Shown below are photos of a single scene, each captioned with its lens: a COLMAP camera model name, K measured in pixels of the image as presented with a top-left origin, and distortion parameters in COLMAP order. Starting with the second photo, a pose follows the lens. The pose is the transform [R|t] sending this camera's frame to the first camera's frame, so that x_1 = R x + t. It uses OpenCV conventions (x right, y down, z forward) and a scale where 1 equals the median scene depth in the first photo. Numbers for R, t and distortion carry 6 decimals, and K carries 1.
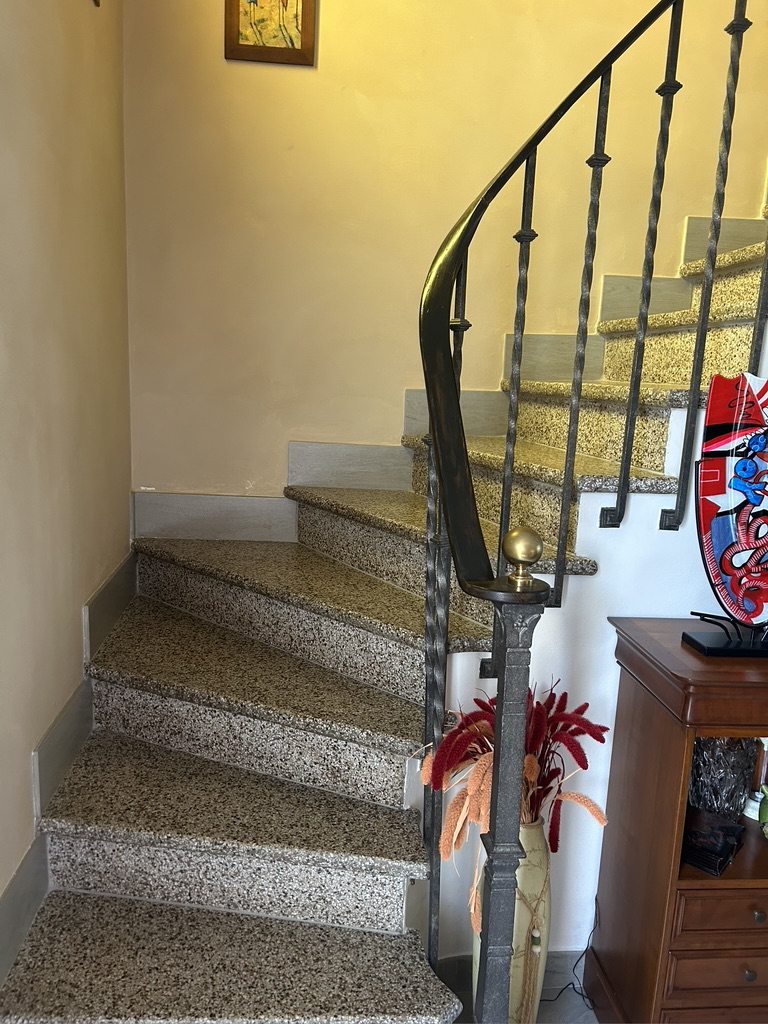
lens RADIAL K [[766.1, 0, 374.0], [0, 766.1, 520.9], [0, 0, 1]] dist [0.059578, -0.066897]
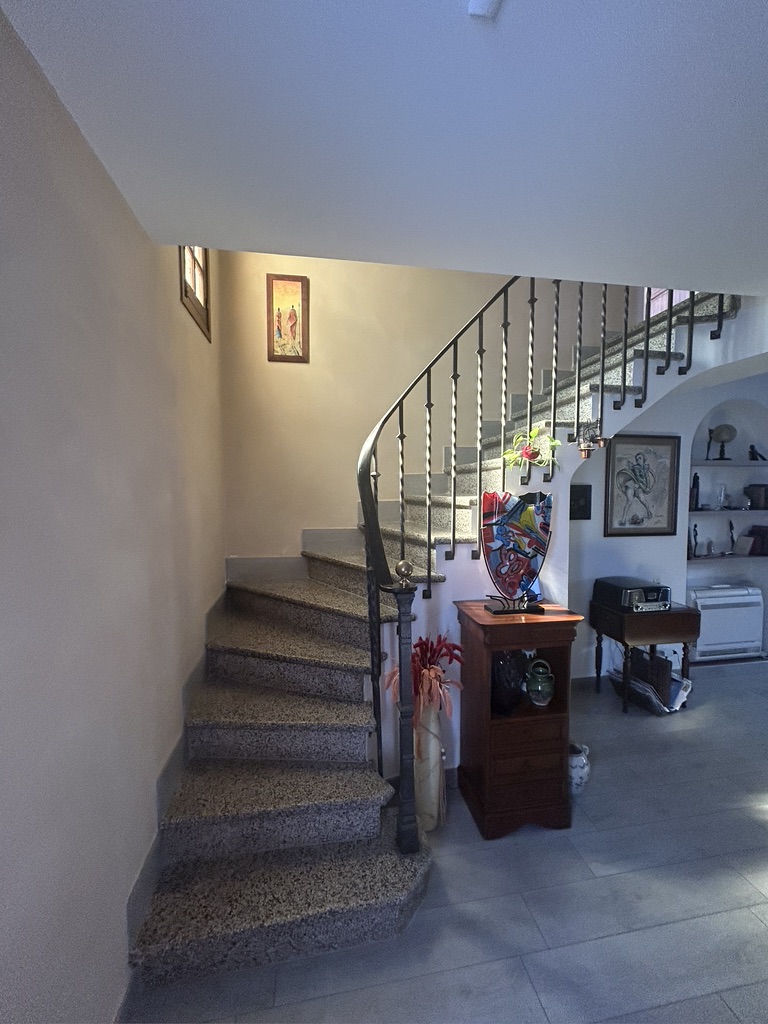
lens RADIAL K [[409.9, 0, 383.4], [0, 409.9, 513.5], [0, 0, 1]] dist [-0.001828, 0.001238]
pose [[0.995308, -0.051283, 0.082043, 0.026204], [0.061858, 0.989312, -0.132040, 0.020435], [-0.074395, 0.136496, 0.987843, -0.175038]]
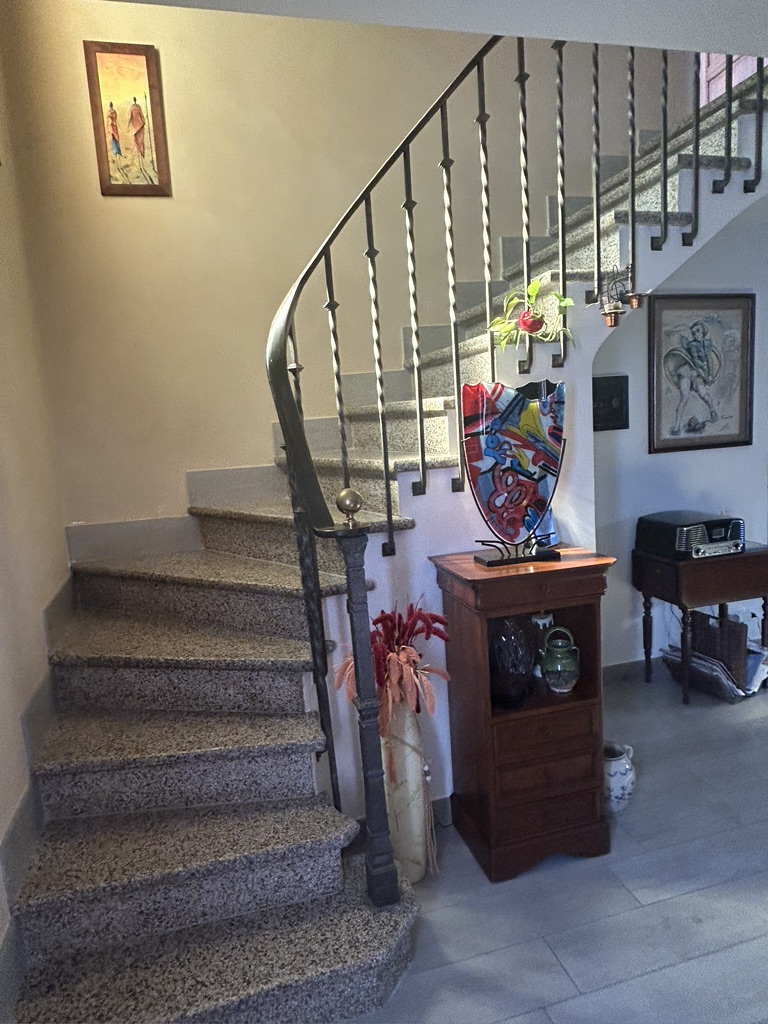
lens RADIAL K [[663.1, 0, 380.2], [0, 663.1, 516.6], [0, 0, 1]] dist [0.005680, -0.008409]
pose [[0.977233, -0.134283, 0.164270, 0.021301], [0.142170, 0.989144, -0.037181, 0.087779], [-0.157493, 0.059689, 0.985715, -0.233727]]
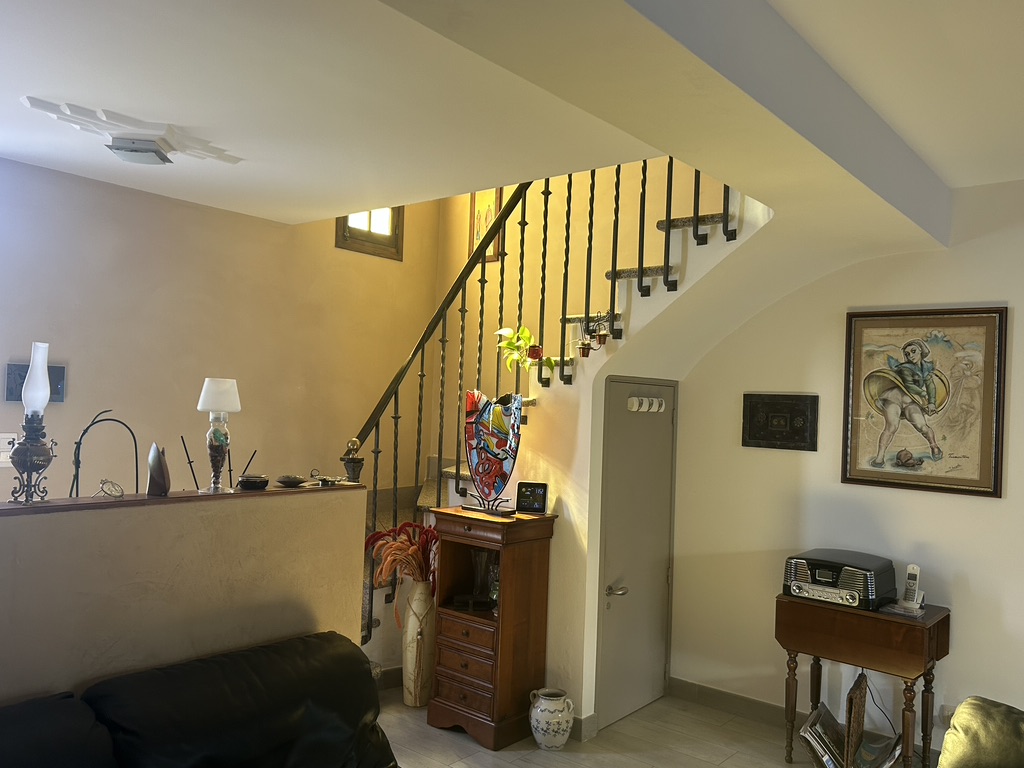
lens RADIAL K [[793.8, 0, 513.4], [0, 793.8, 385.1], [0, 0, 1]] dist [0.039478, -0.003700]
pose [[0.709864, -0.033456, -0.703544, 2.048229], [-0.144338, 0.970762, -0.191799, 0.228200], [0.689391, 0.237699, 0.684280, -0.563432]]
